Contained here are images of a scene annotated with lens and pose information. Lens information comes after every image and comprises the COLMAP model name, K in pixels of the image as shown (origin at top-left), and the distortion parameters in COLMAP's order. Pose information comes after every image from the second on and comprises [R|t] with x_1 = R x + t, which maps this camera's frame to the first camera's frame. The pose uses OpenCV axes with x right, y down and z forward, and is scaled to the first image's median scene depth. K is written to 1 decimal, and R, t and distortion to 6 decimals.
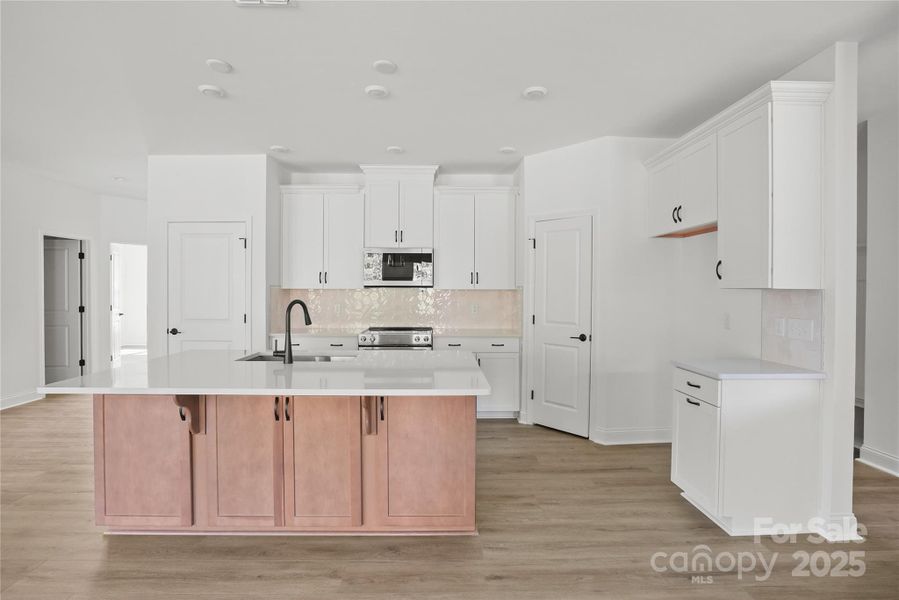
lens RADIAL K [[413.1, 0, 445.6], [0, 413.1, 294.2], [0, 0, 1]] dist [-0.000316, 0.000093]
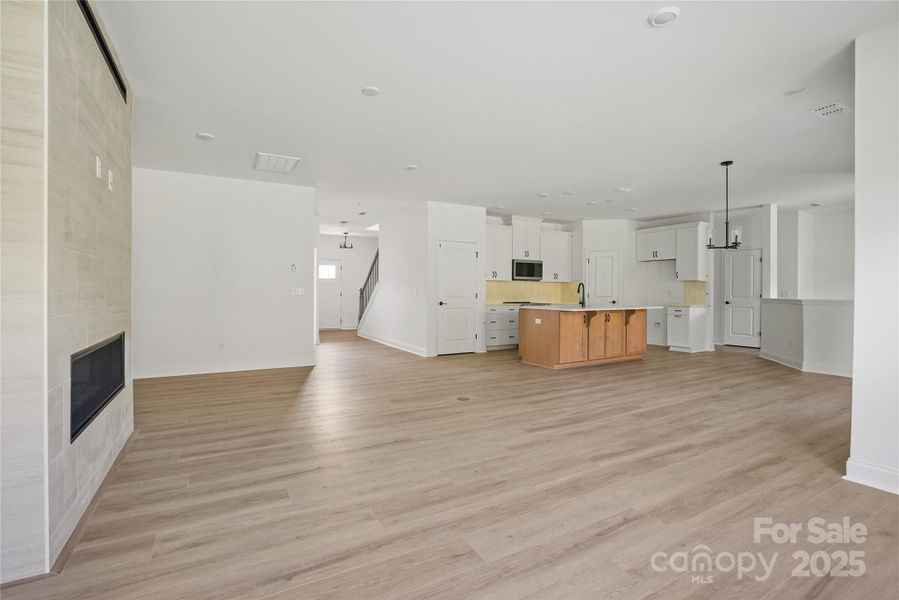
lens RADIAL K [[413.1, 0, 445.6], [0, 413.1, 294.2], [0, 0, 1]] dist [-0.000316, 0.000093]
pose [[0.880992, -0.002925, 0.473123, -1.962543], [0.004641, 0.999986, -0.002461, 0.073244], [-0.473109, 0.004364, 0.880993, -0.756000]]
